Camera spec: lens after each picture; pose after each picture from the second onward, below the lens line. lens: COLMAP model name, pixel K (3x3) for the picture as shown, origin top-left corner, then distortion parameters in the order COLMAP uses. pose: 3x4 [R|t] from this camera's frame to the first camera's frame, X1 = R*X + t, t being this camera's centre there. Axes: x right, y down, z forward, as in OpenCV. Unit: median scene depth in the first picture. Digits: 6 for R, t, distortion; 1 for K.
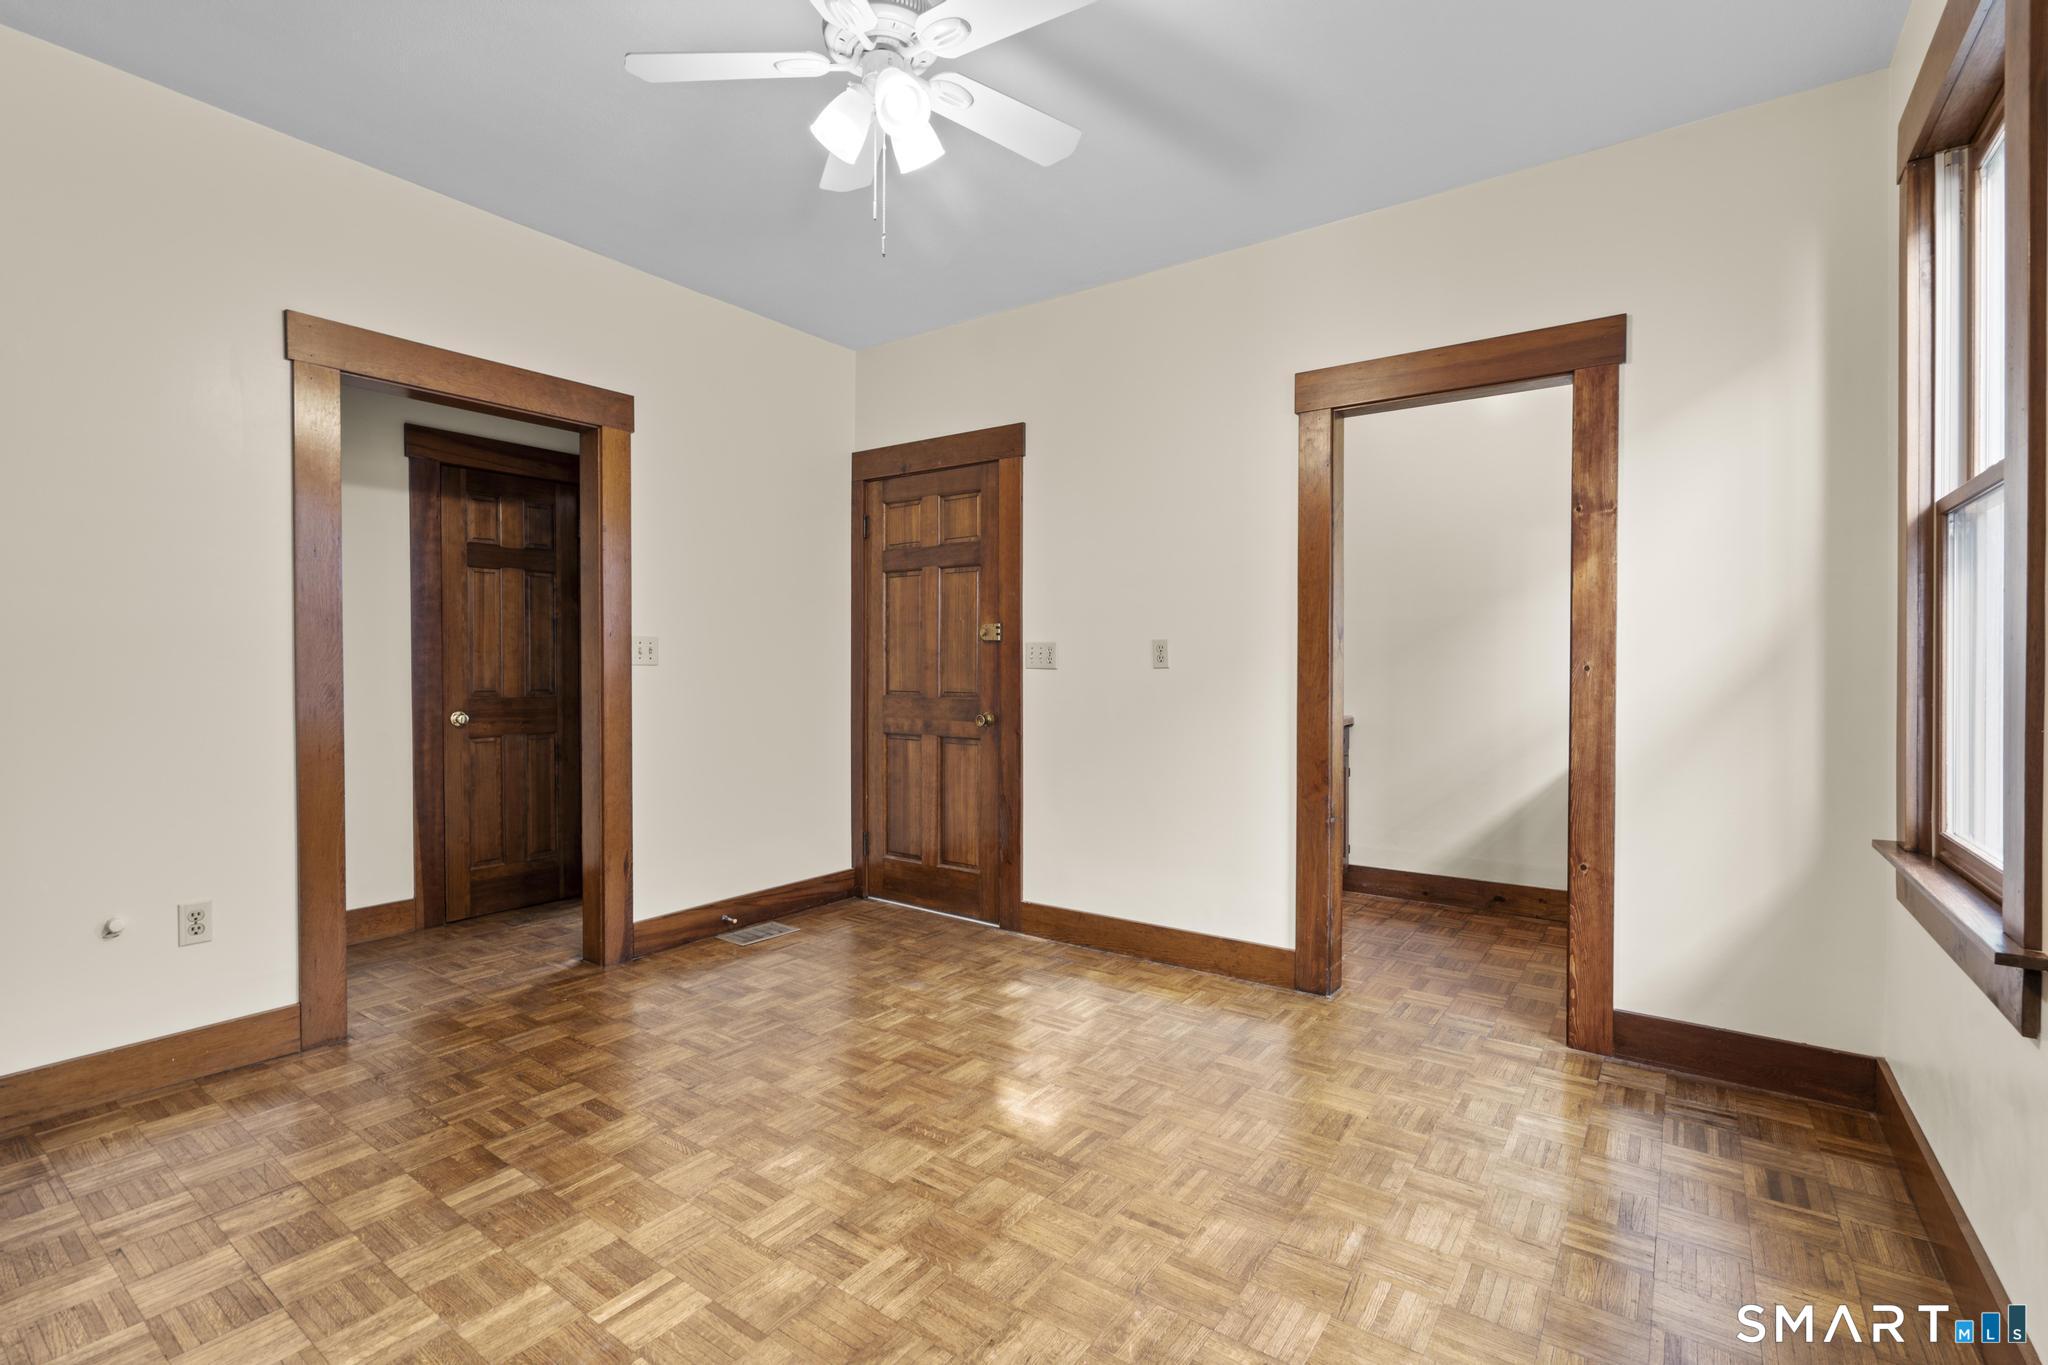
lens RADIAL K [[925.4, 0, 1036.2], [0, 925.4, 681.8], [0, 0, 1]] dist [-0.005773, 0.003936]
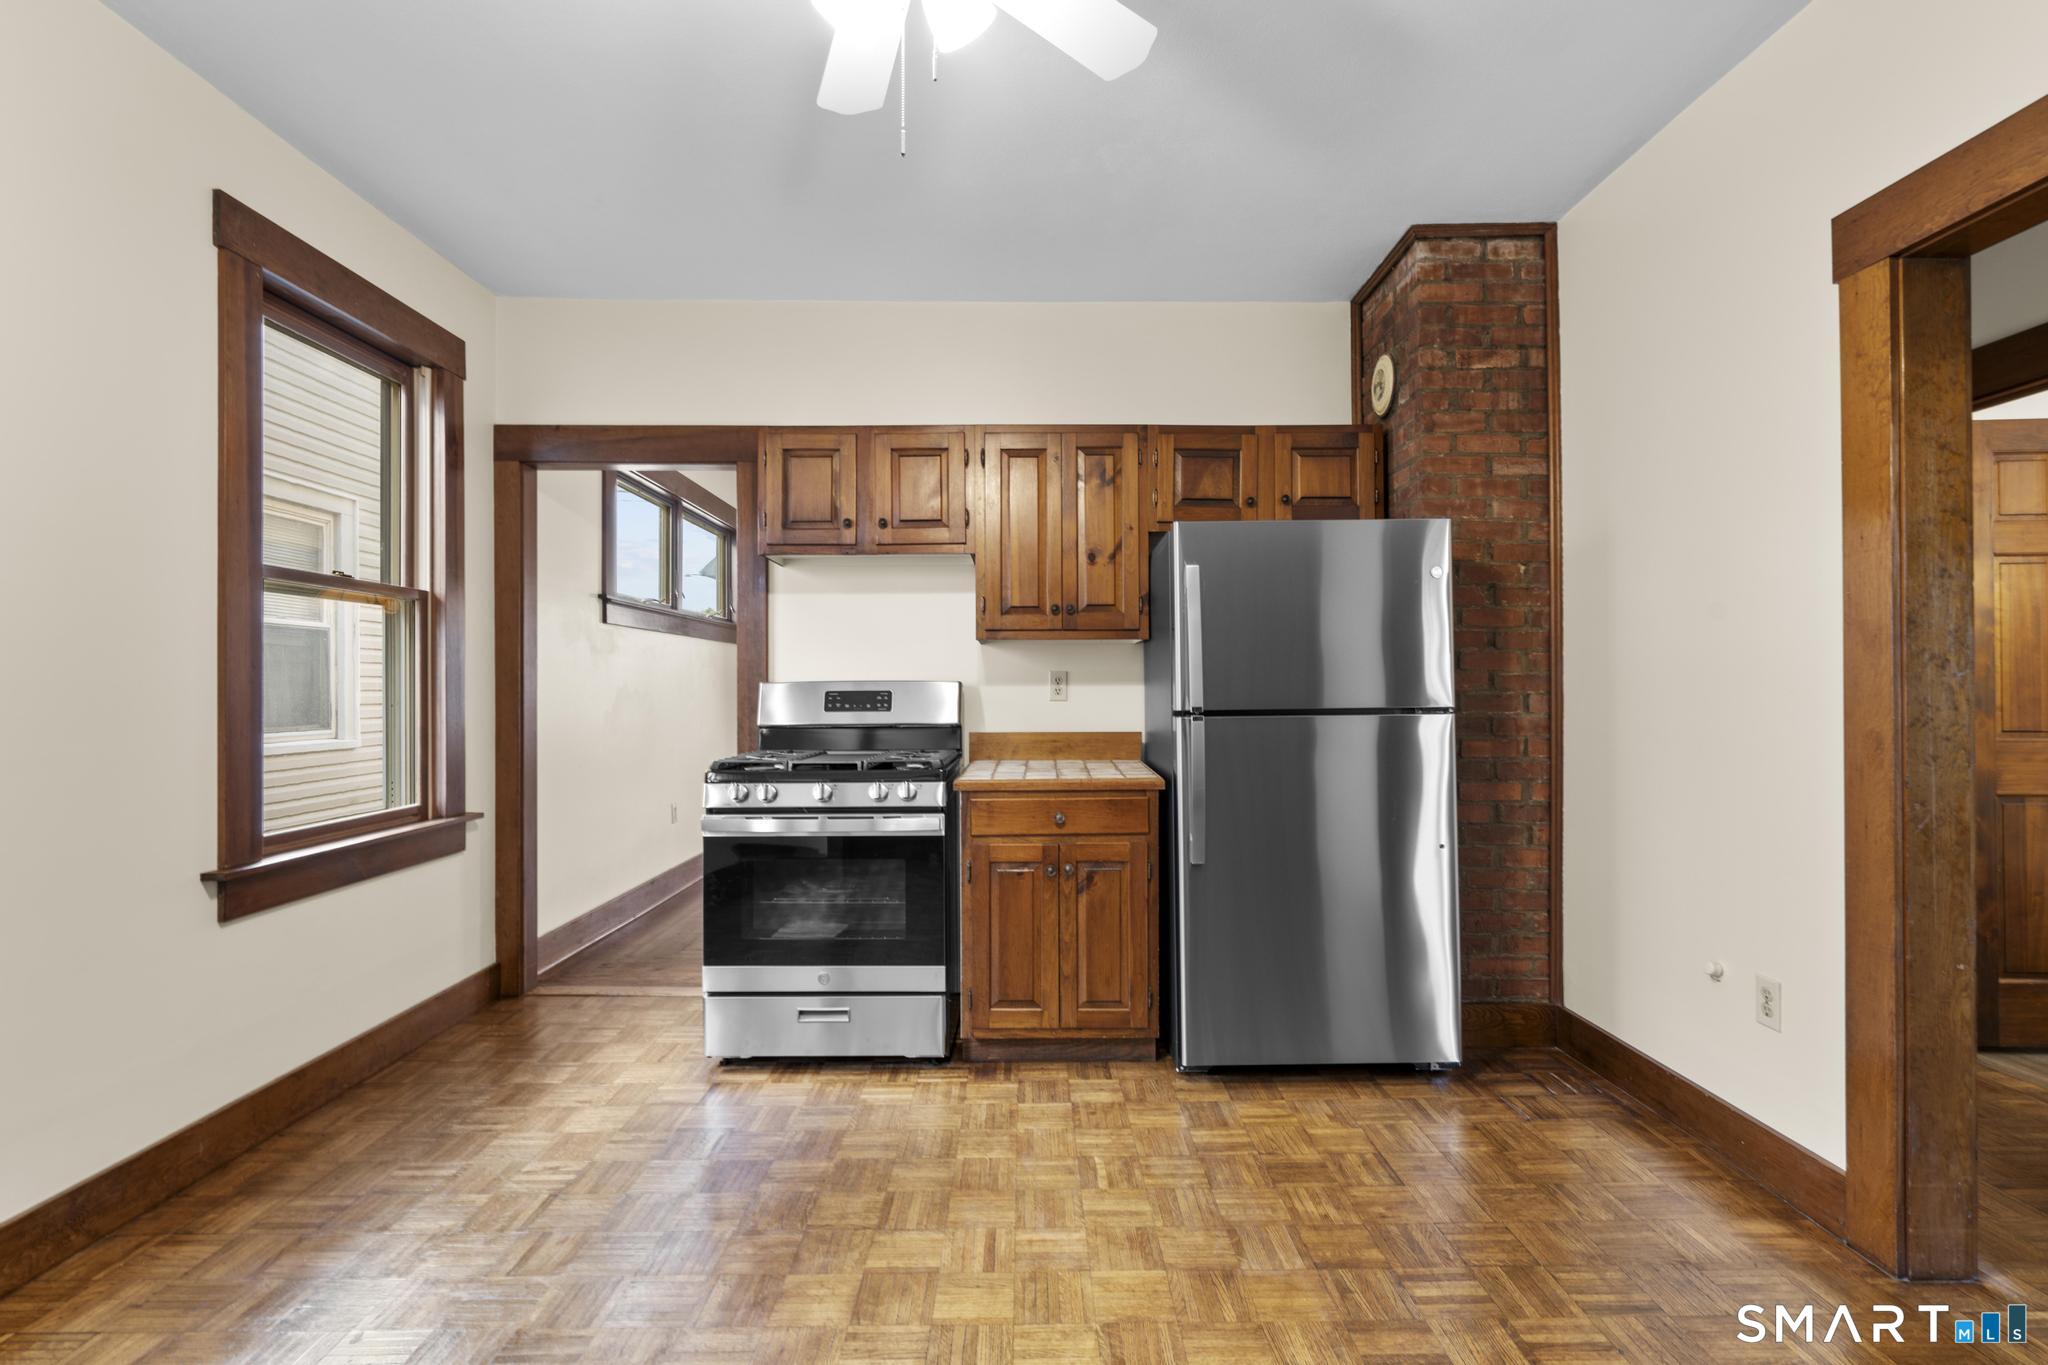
lens RADIAL K [[925.4, 0, 1030.6], [0, 925.4, 678.9], [0, 0, 1]] dist [-0.005773, 0.003936]
pose [[-0.812420, -0.004134, -0.583059, 0.091706], [-0.009542, 0.999935, 0.006206, -0.023537], [0.582995, 0.010606, -0.812406, 0.847014]]
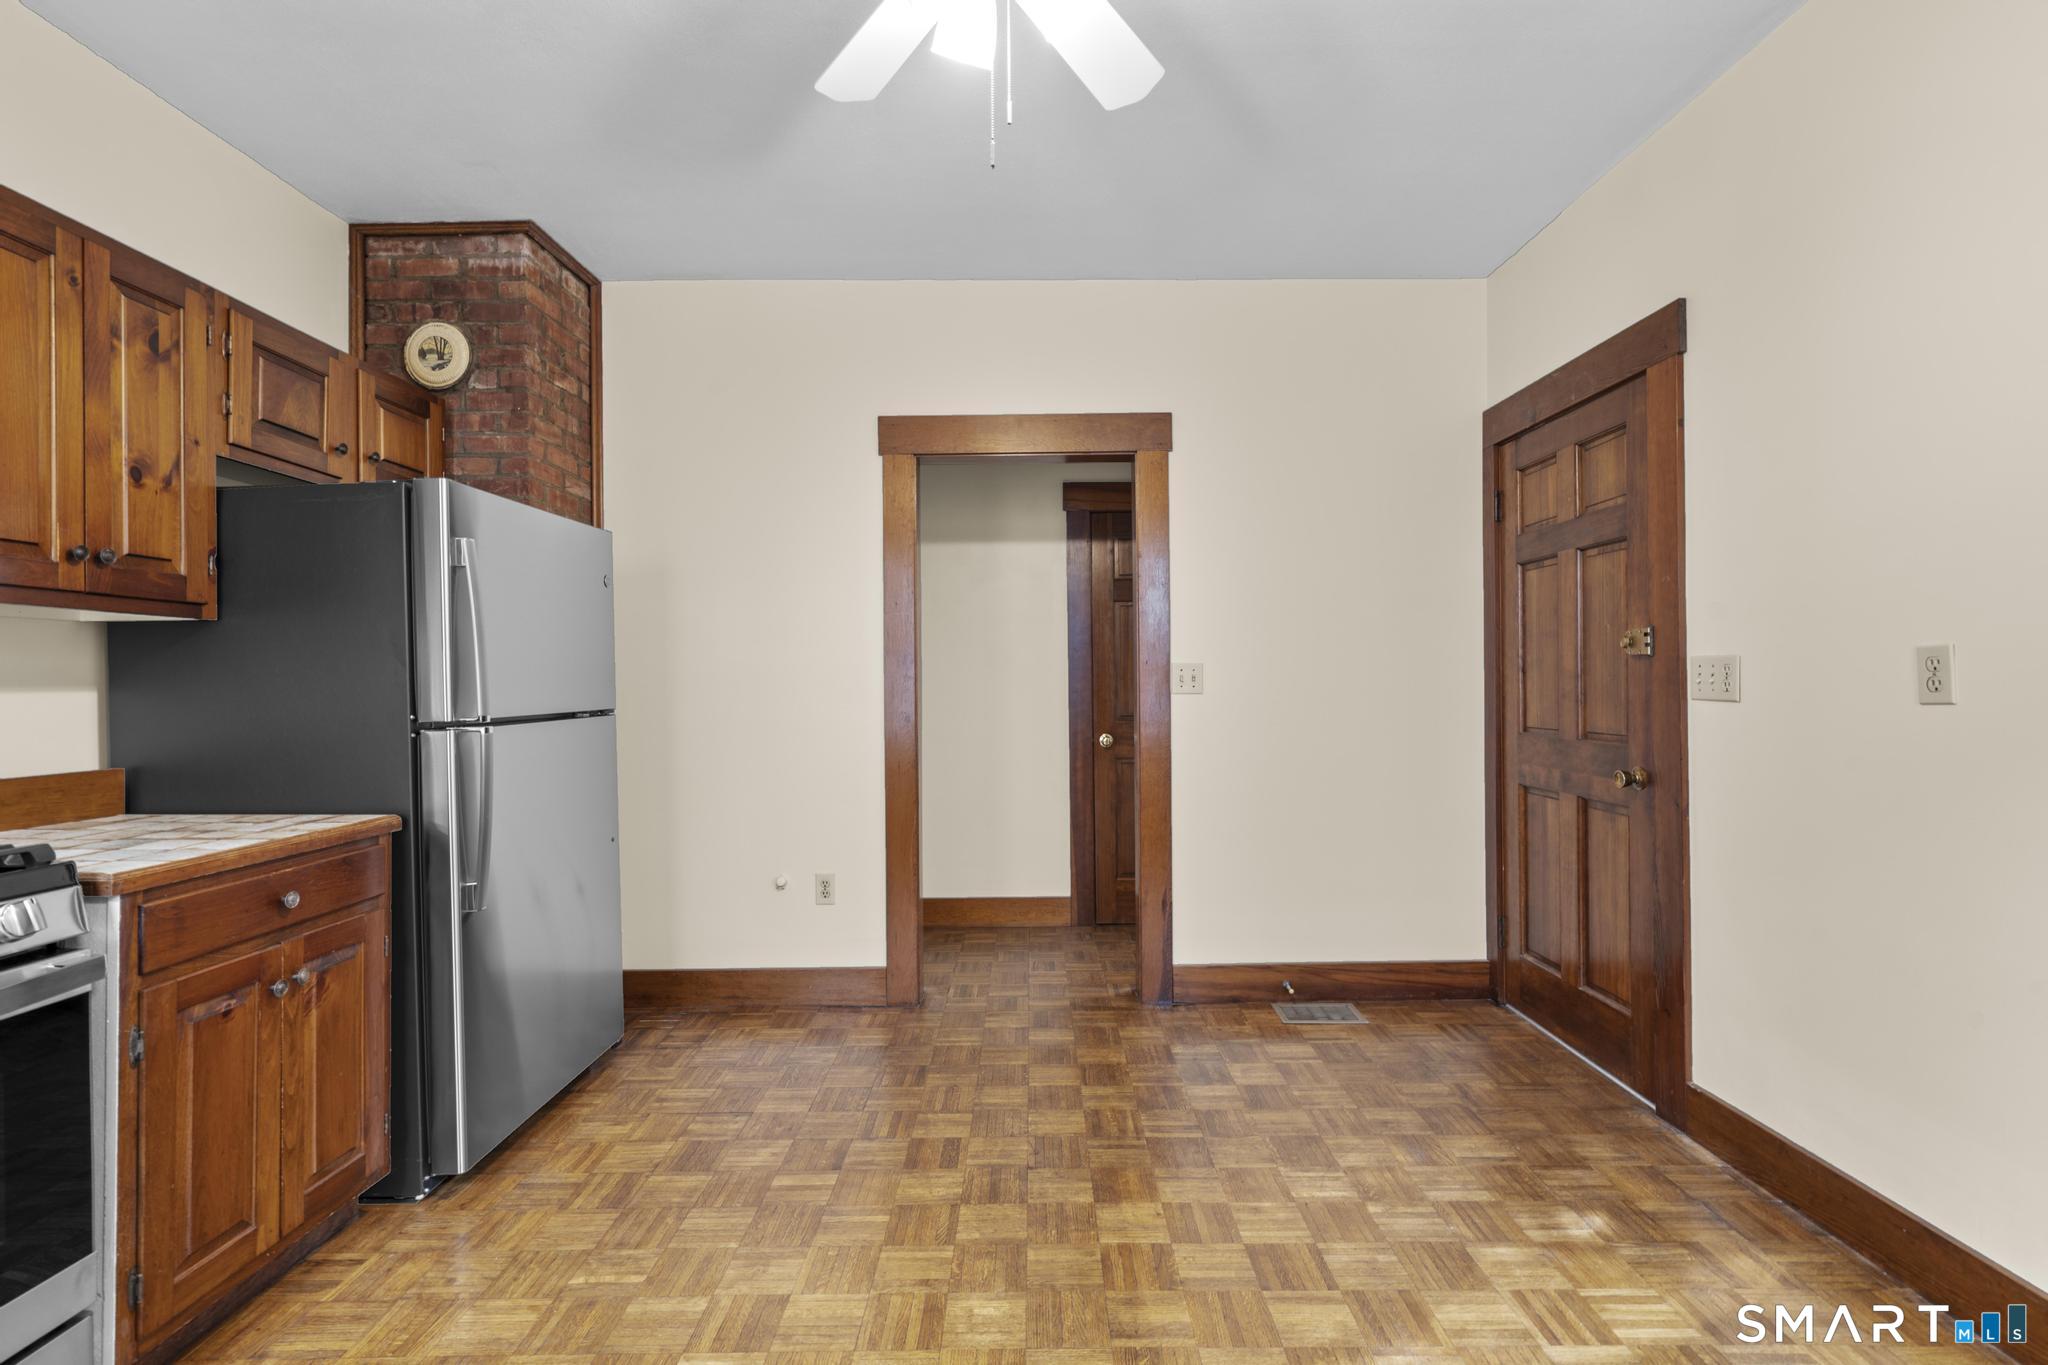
lens RADIAL K [[925.4, 0, 1032.7], [0, 925.4, 680.3], [0, 0, 1]] dist [-0.005773, 0.003936]
pose [[0.580991, -0.008230, -0.813868, 0.235989], [-0.006710, 0.999866, -0.014901, -0.015369], [0.813882, 0.014118, 0.580858, 0.302064]]
